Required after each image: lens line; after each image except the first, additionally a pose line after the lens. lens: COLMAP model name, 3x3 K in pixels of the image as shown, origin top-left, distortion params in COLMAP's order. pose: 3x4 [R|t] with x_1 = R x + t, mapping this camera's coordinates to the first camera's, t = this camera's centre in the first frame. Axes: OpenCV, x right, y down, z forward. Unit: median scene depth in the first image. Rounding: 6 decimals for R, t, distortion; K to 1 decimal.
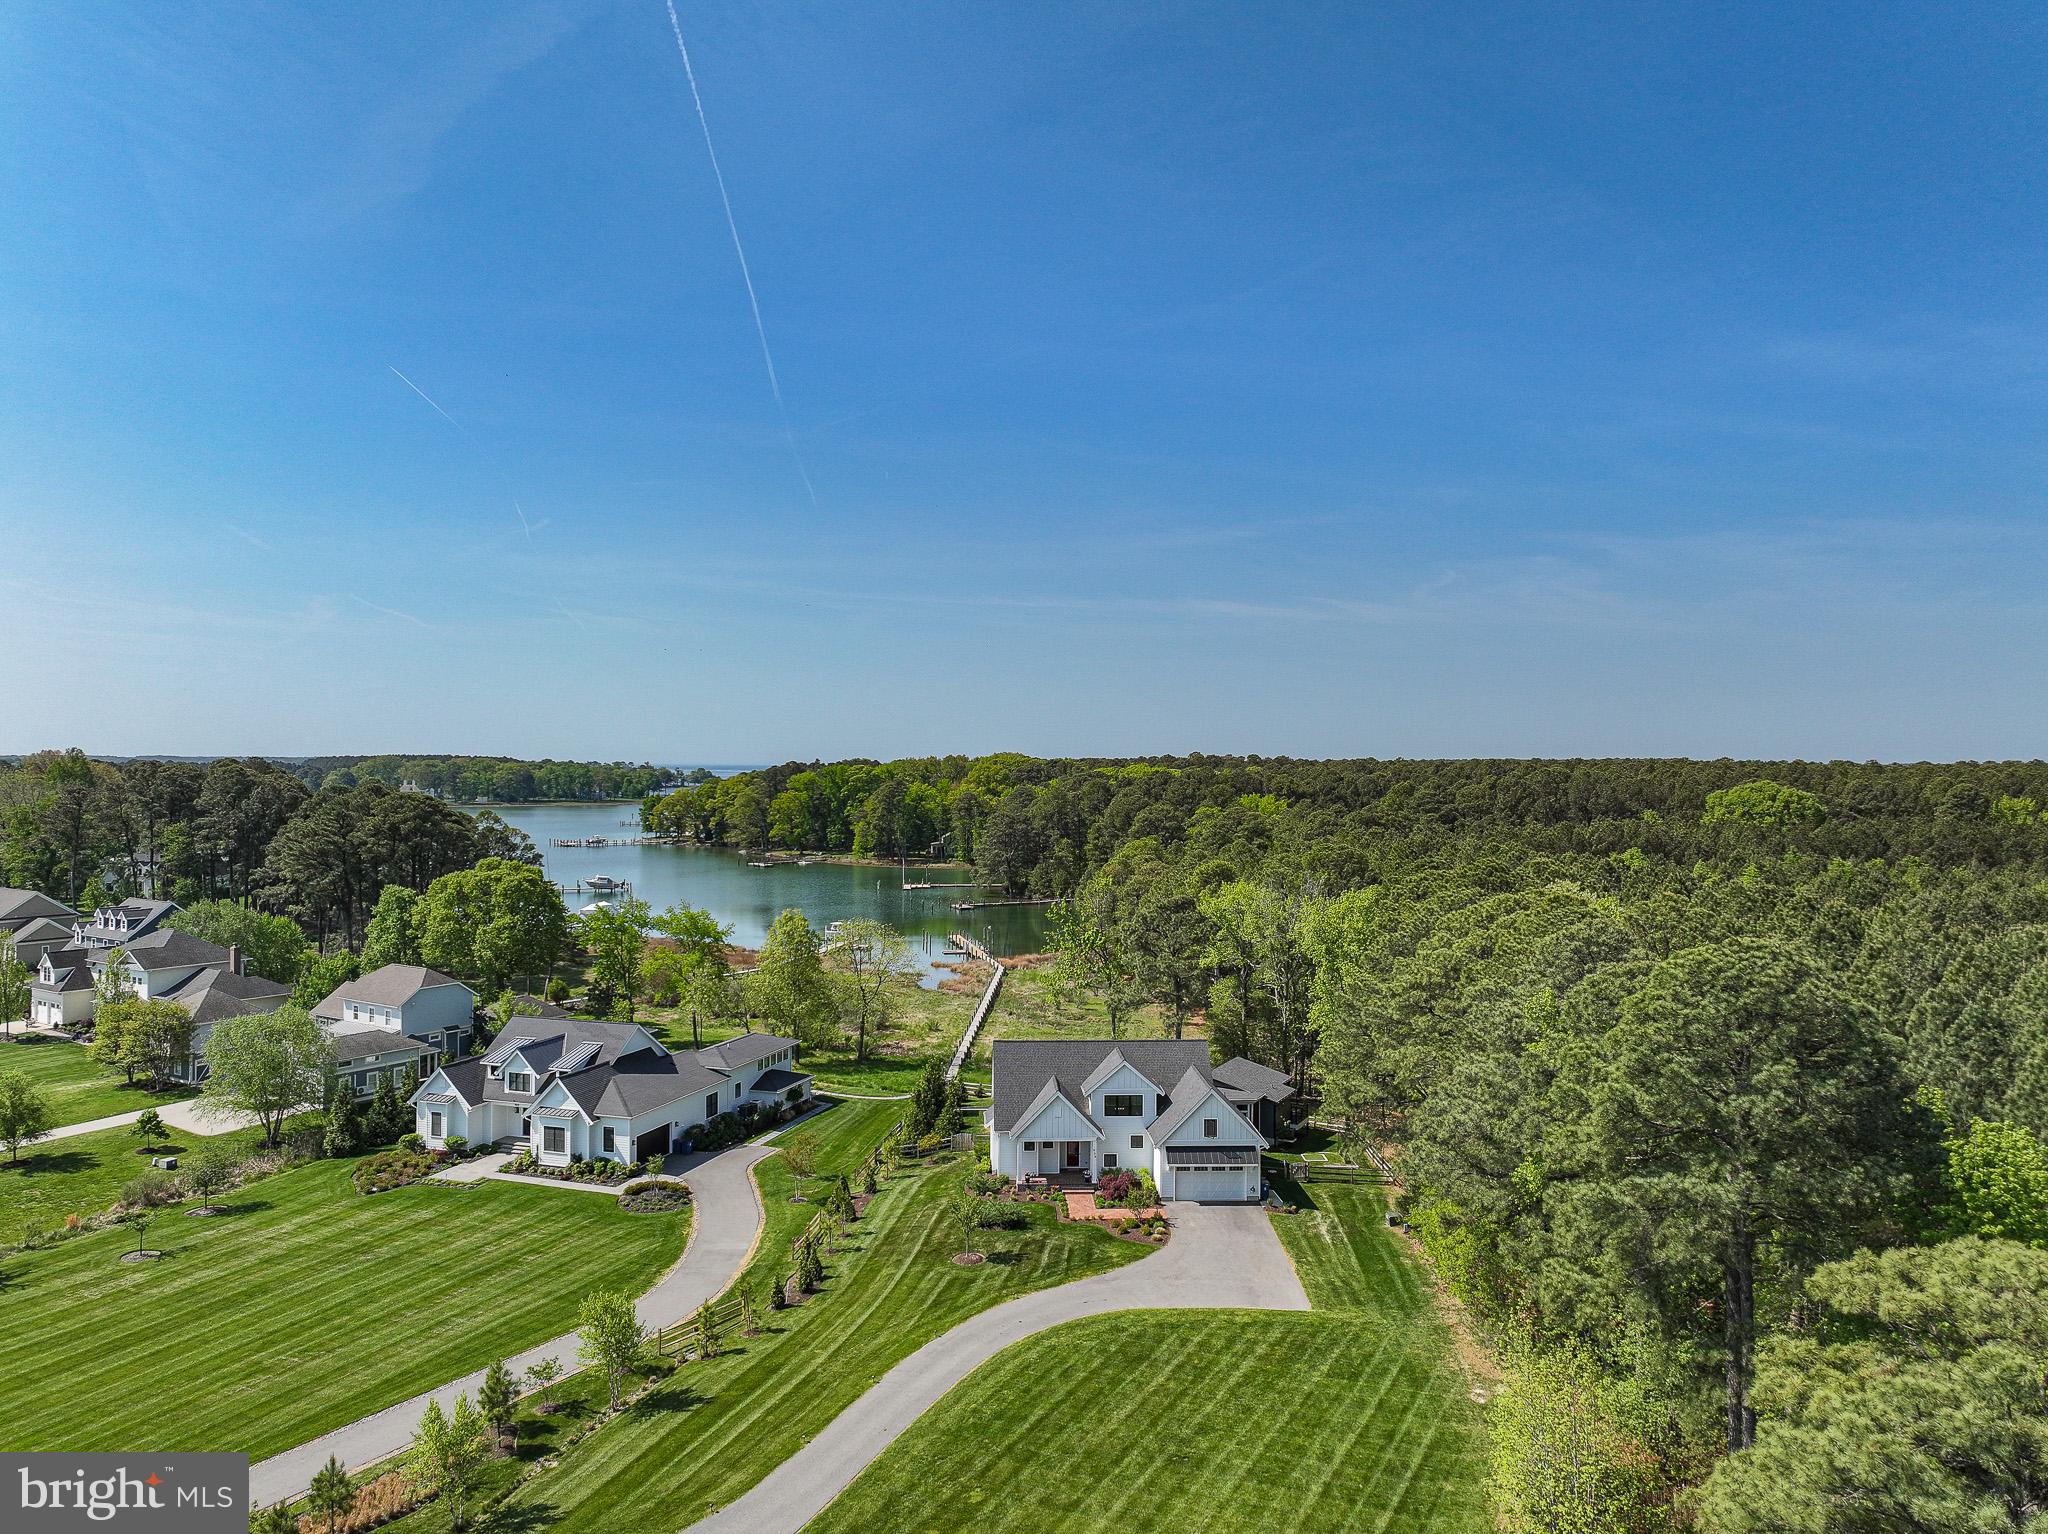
lens RADIAL K [[1438.9, 0, 1035.3], [0, 1438.9, 764.1], [0, 0, 1]] dist [0.013320, -0.006166]
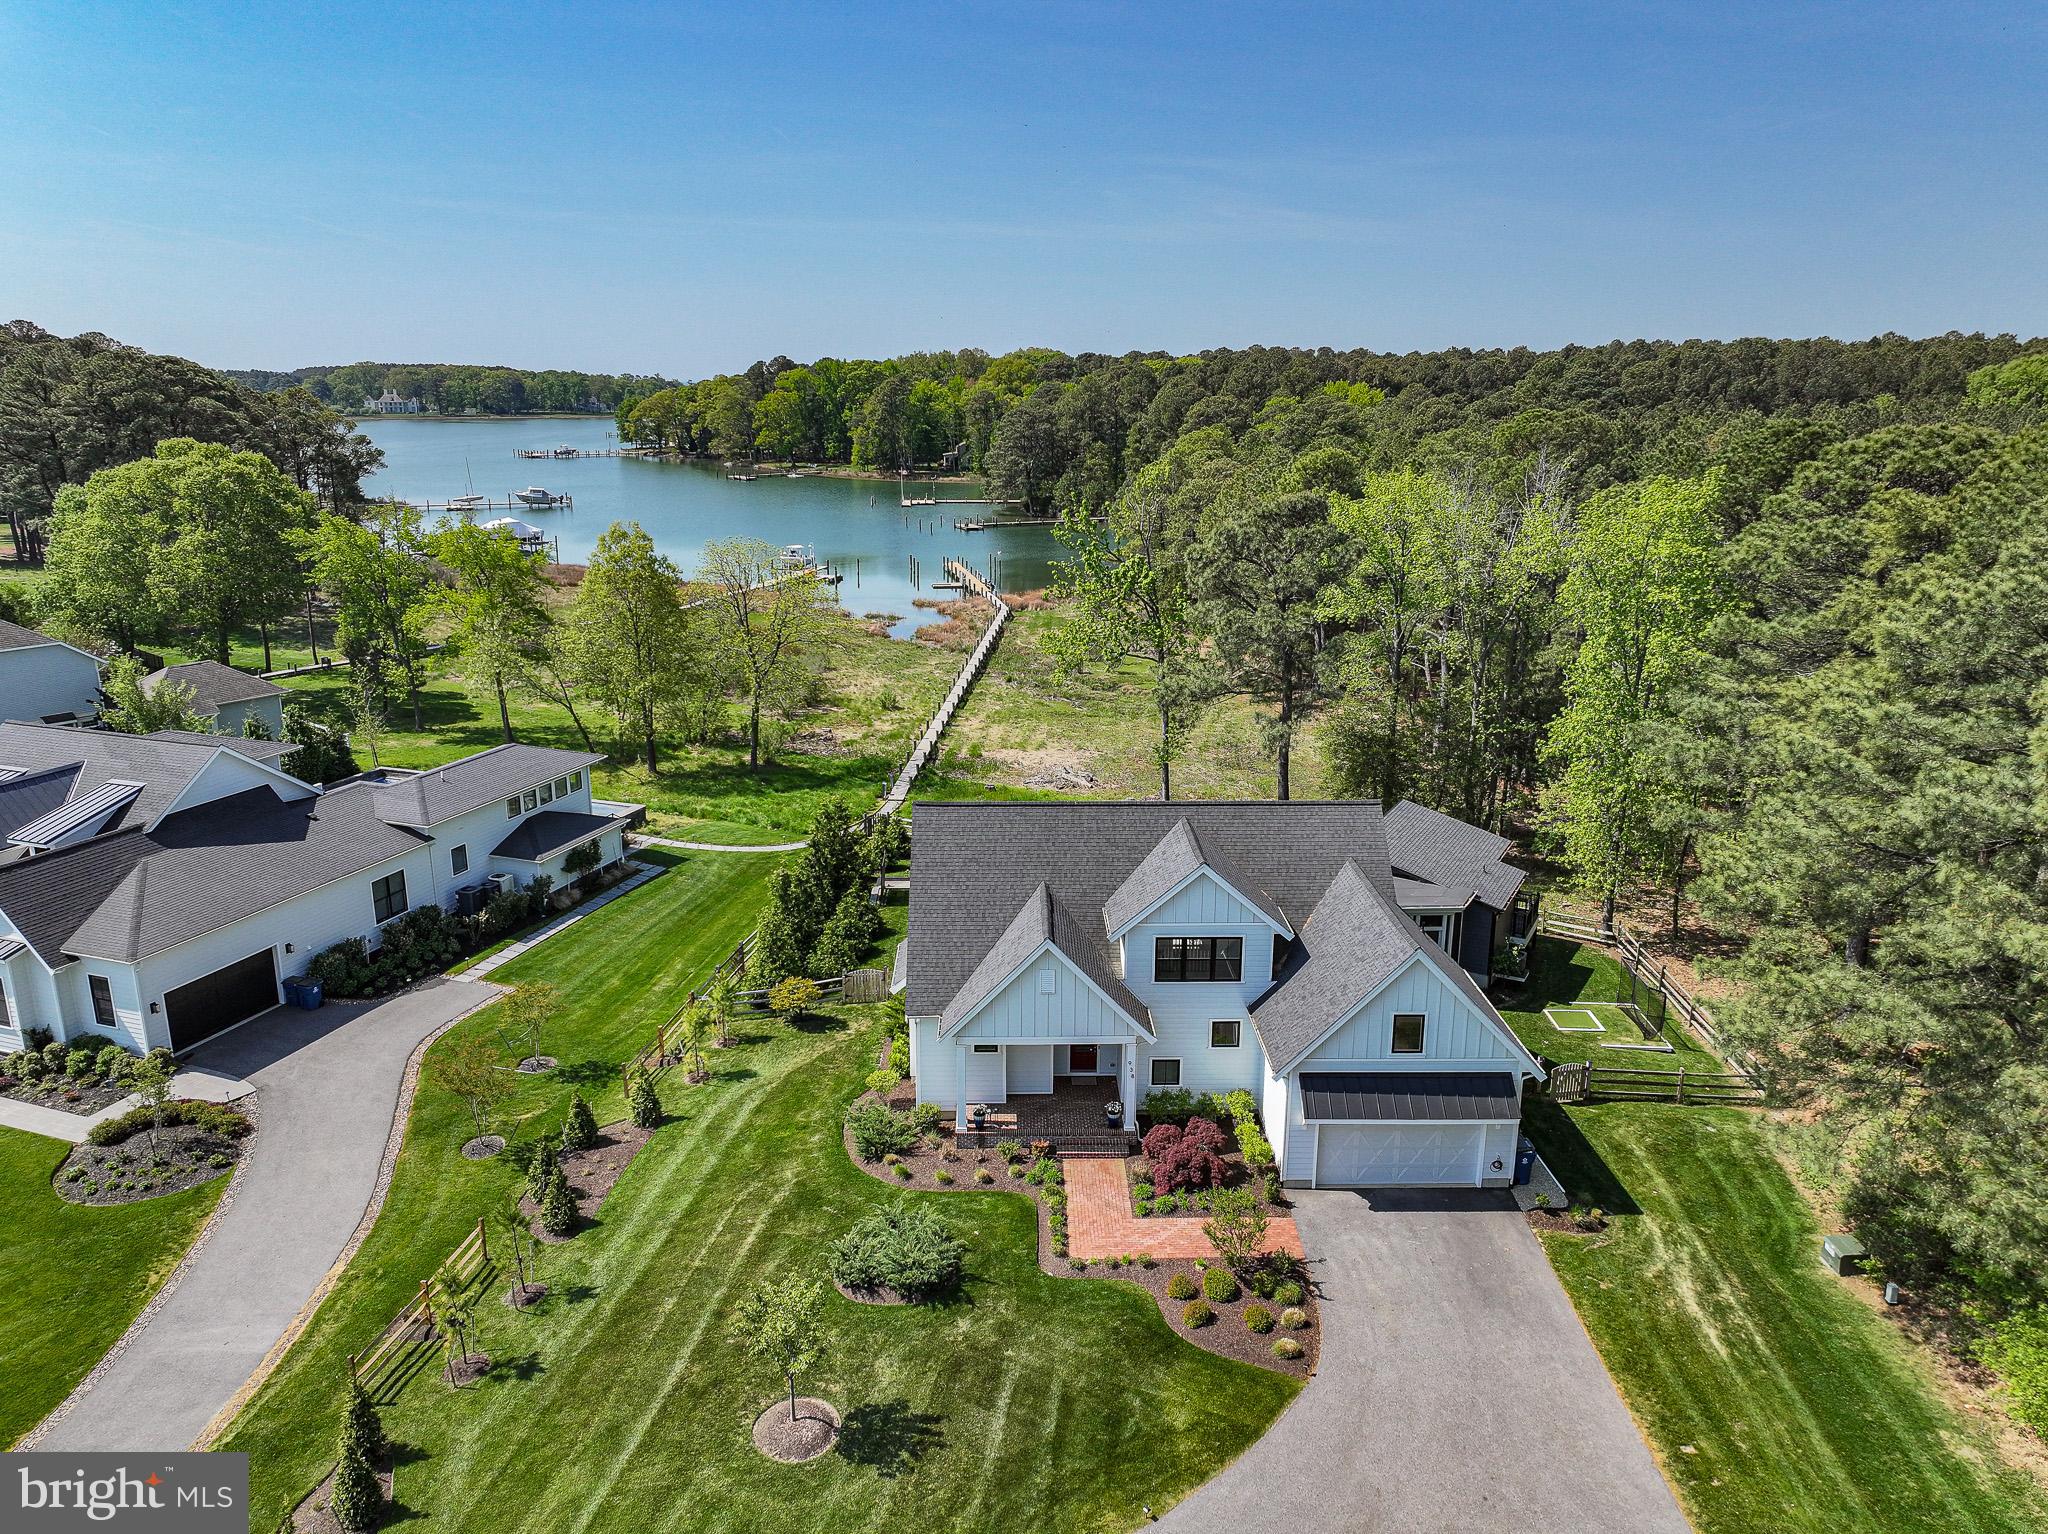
lens RADIAL K [[1438.9, 0, 1035.3], [0, 1438.9, 764.1], [0, 0, 1]] dist [0.013320, -0.006166]
pose [[0.999672, 0.006321, -0.024800, 0.016911], [0.000240, 0.966662, 0.256054, 0.051121], [0.025592, -0.255976, 0.966344, 0.454169]]
